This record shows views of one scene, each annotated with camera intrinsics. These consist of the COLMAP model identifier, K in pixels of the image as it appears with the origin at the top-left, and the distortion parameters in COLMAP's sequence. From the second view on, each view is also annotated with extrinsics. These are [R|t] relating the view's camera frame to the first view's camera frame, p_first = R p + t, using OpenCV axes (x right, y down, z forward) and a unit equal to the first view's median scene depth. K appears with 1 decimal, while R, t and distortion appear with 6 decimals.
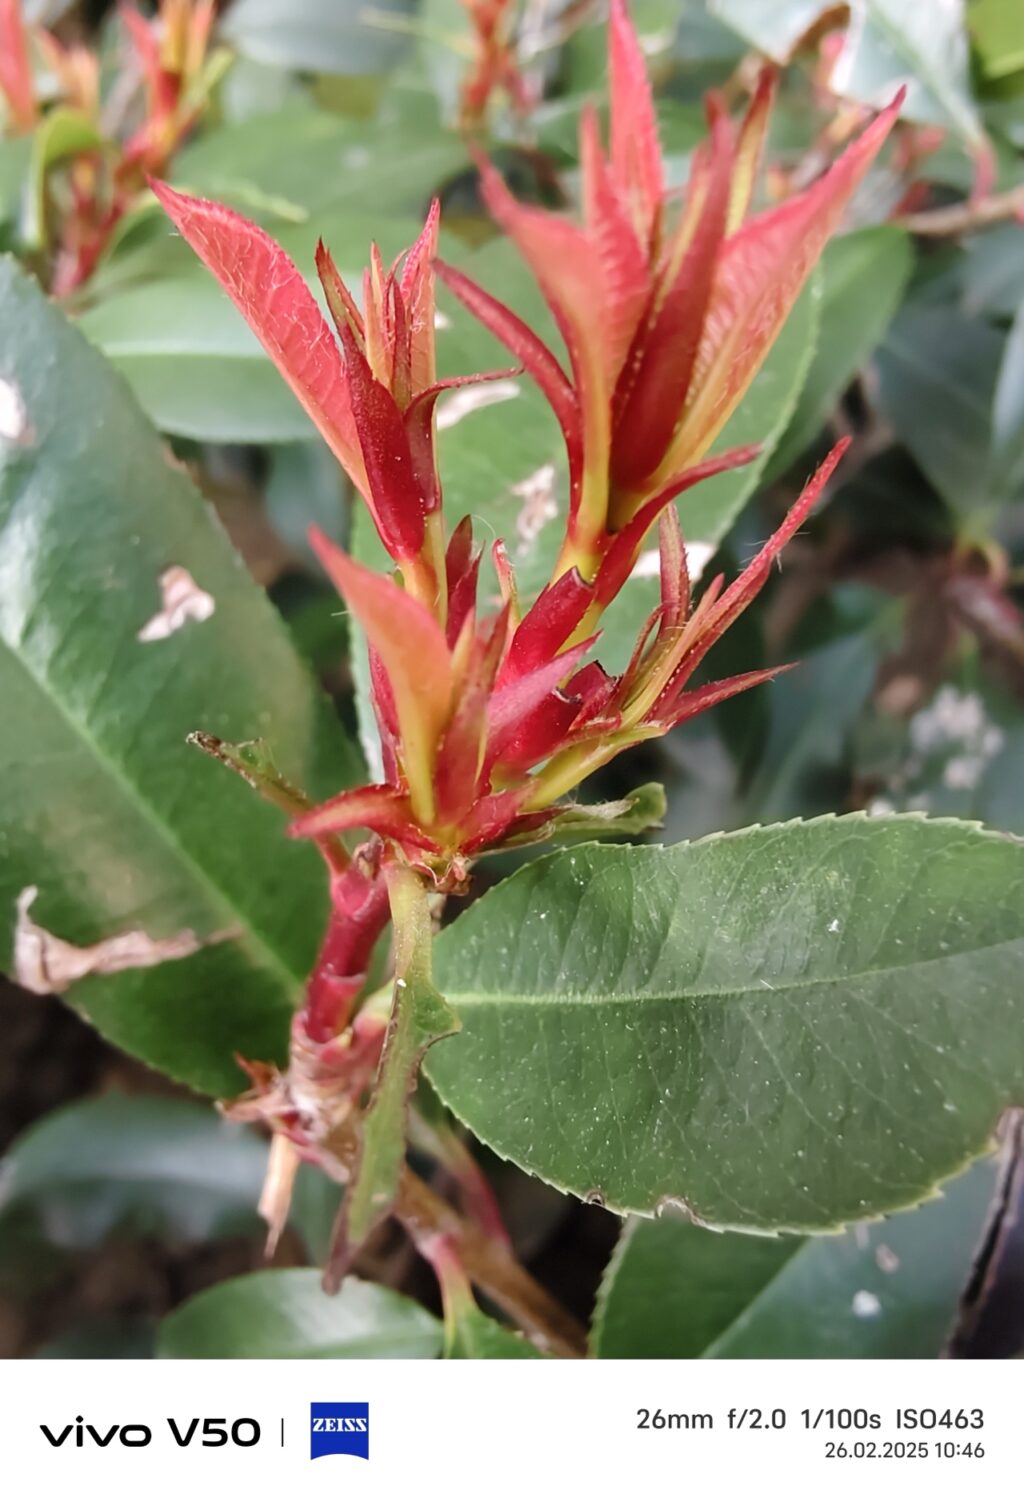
lens RADIAL K [[1186.9, 0, 507.9], [0, 1186.9, 650.1], [0, 0, 1]] dist [-0.091515, 0.154602]
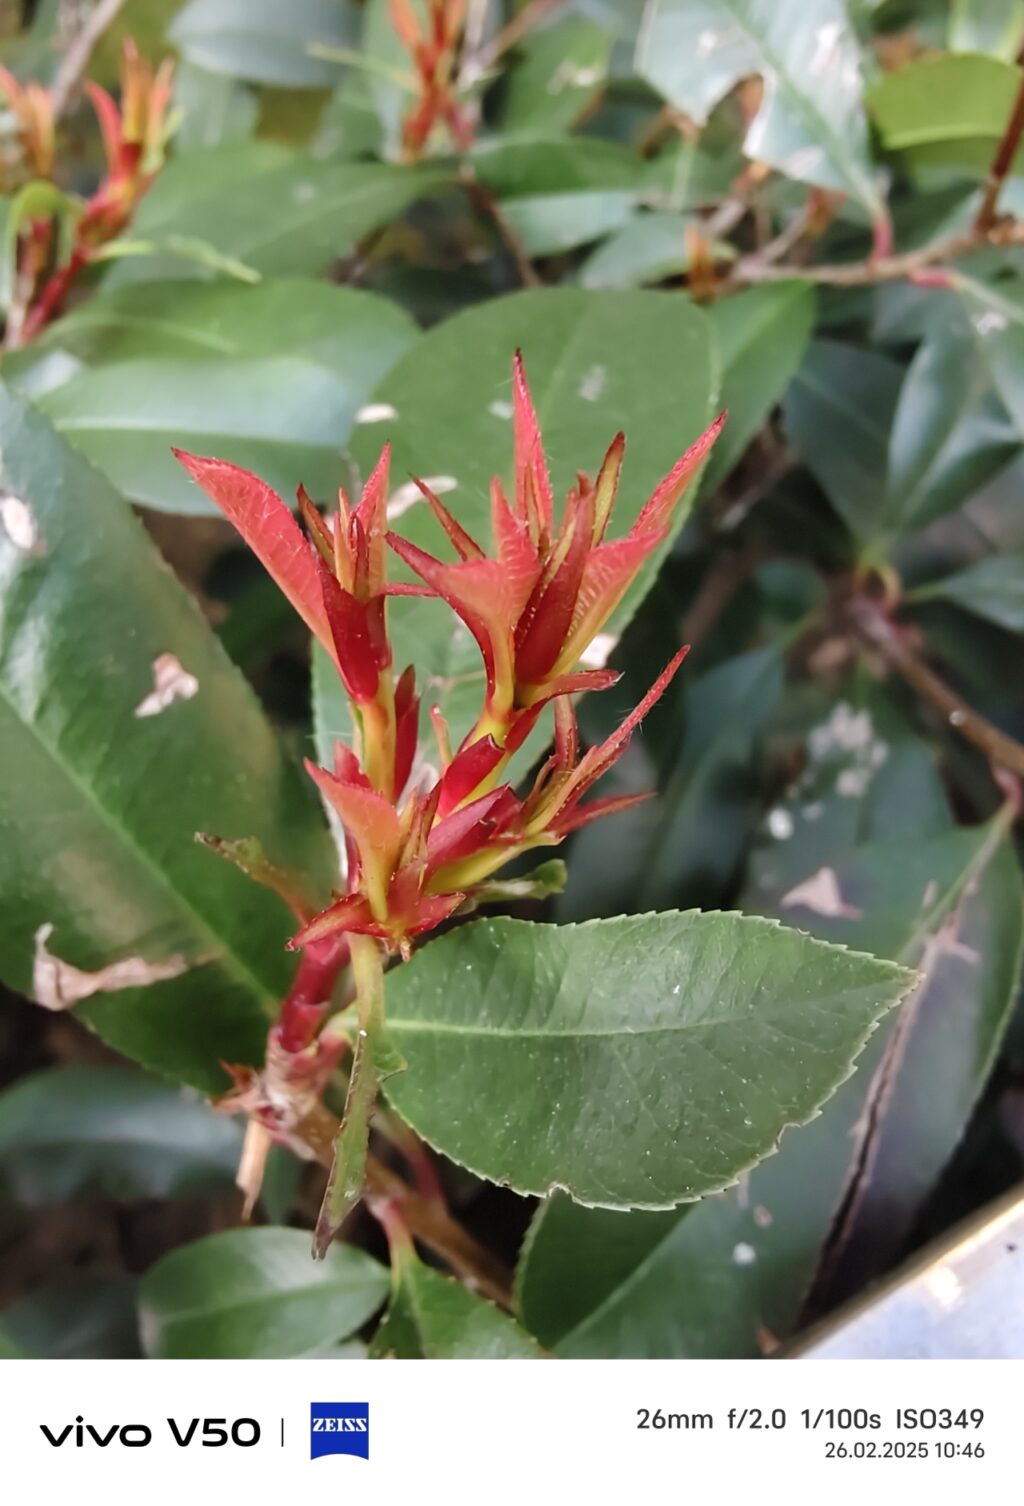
lens RADIAL K [[1186.9, 0, 507.9], [0, 1186.9, 650.1], [0, 0, 1]] dist [-0.091515, 0.154602]
pose [[0.998865, 0.003735, 0.047482, 0.009301], [-0.005610, 0.999207, 0.039418, -0.176639], [-0.047297, -0.039639, 0.998094, -0.289809]]
